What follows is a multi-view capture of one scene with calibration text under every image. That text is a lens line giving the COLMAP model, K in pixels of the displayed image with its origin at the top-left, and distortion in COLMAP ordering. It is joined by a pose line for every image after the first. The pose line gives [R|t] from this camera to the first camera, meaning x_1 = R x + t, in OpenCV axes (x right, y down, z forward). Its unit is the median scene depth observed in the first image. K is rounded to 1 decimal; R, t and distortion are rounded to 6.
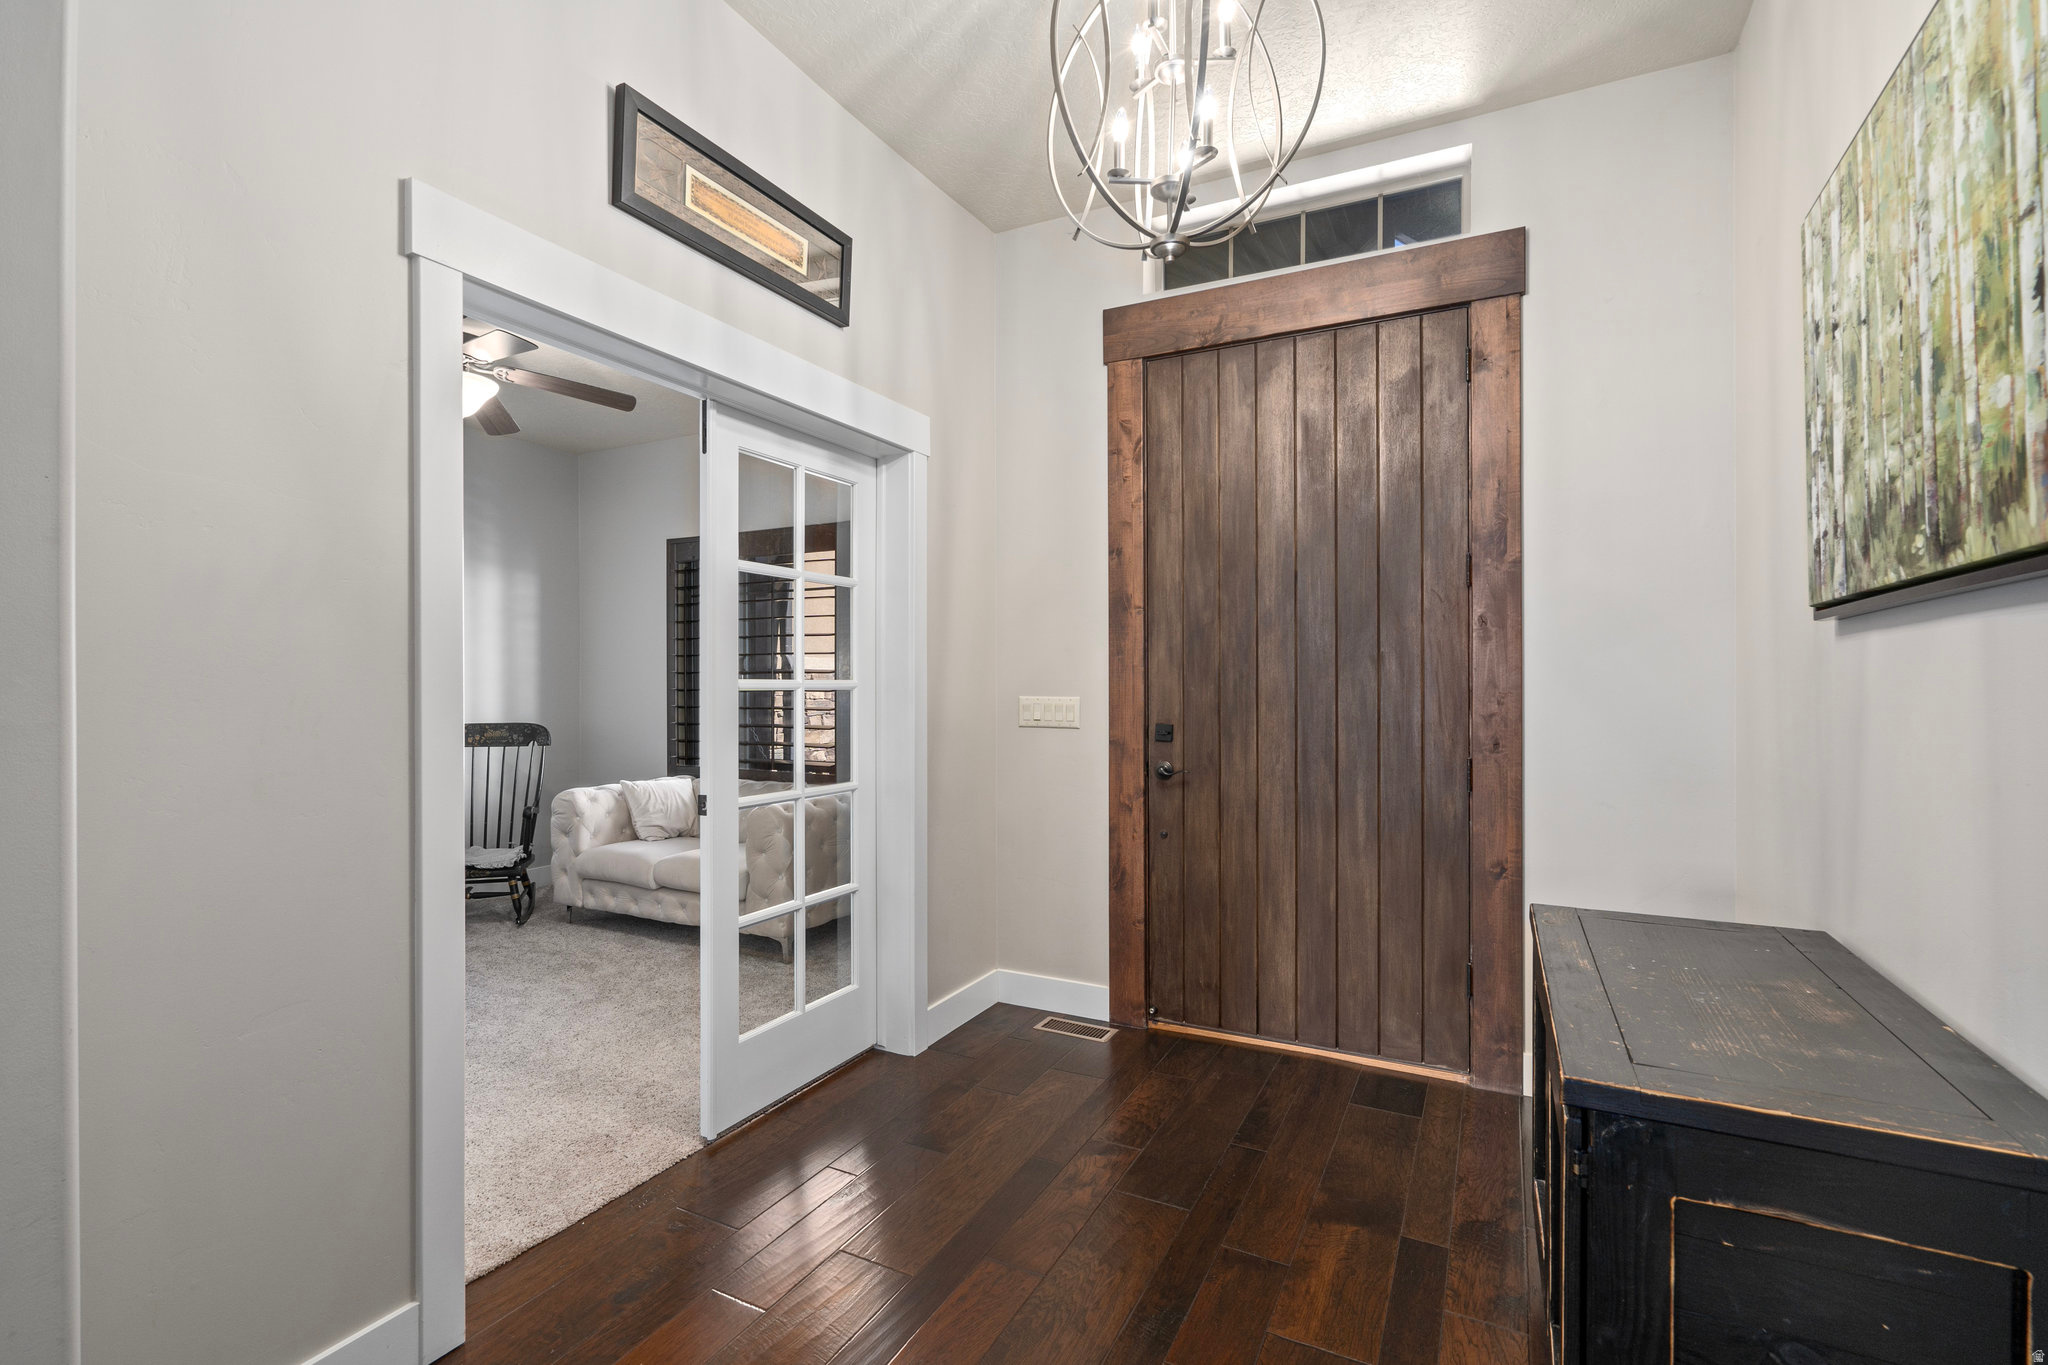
lens RADIAL K [[921.0, 0, 1024.0], [0, 921.0, 682.5], [0, 0, 1]] dist [-0.009160, -0.000027]
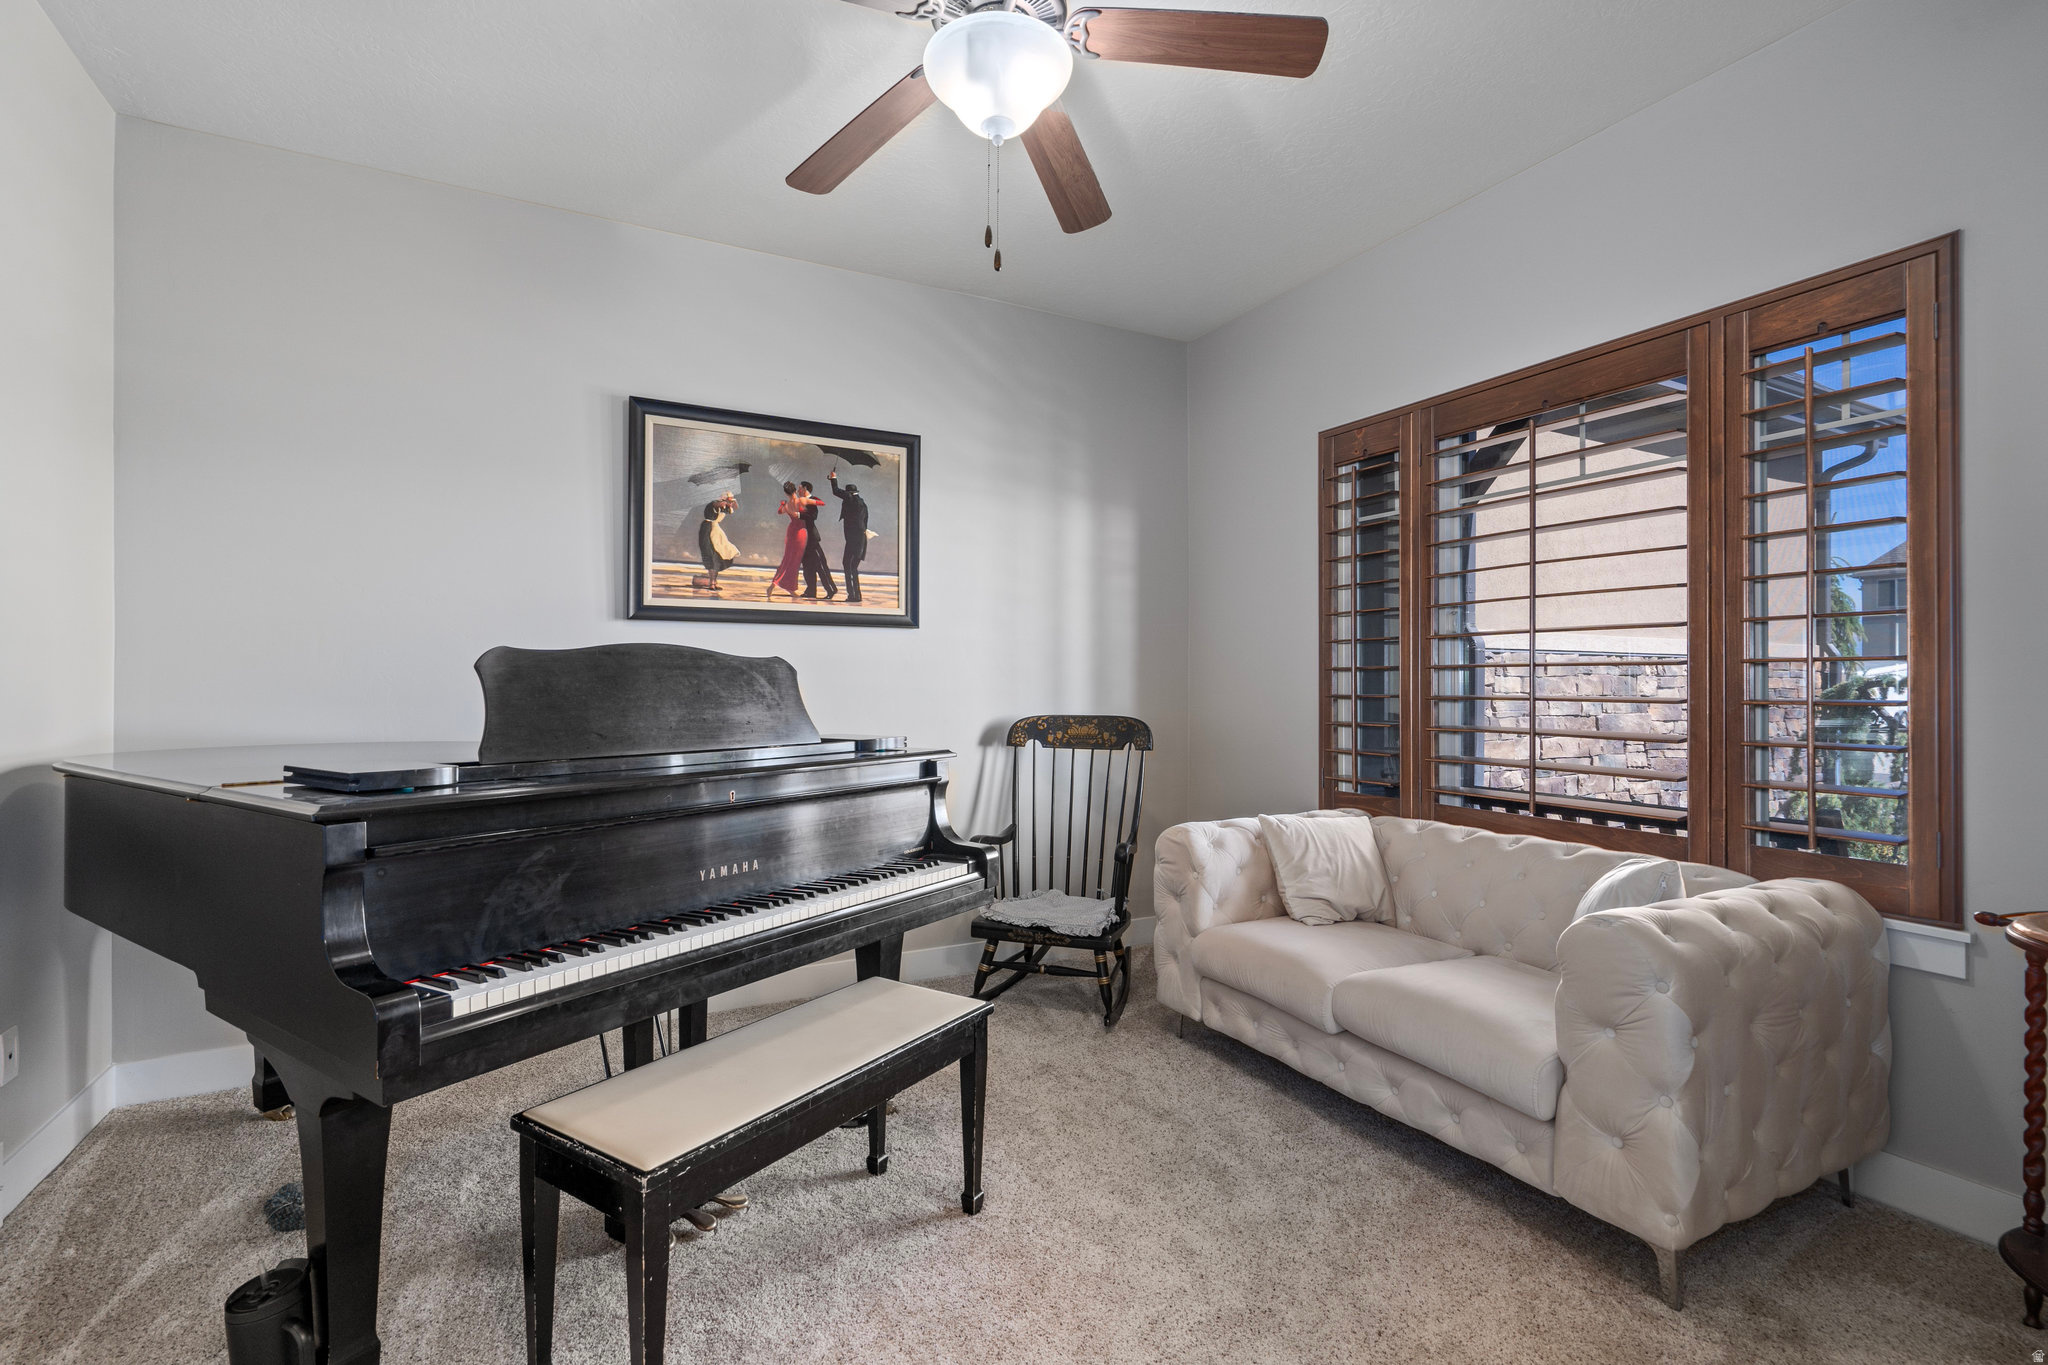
lens RADIAL K [[921.0, 0, 1024.0], [0, 921.0, 682.5], [0, 0, 1]] dist [-0.009160, -0.000027]
pose [[0.823258, 0.001381, -0.567666, -0.225887], [-0.004236, 0.999984, -0.003711, 0.023405], [0.567652, 0.005460, 0.823251, 0.420641]]
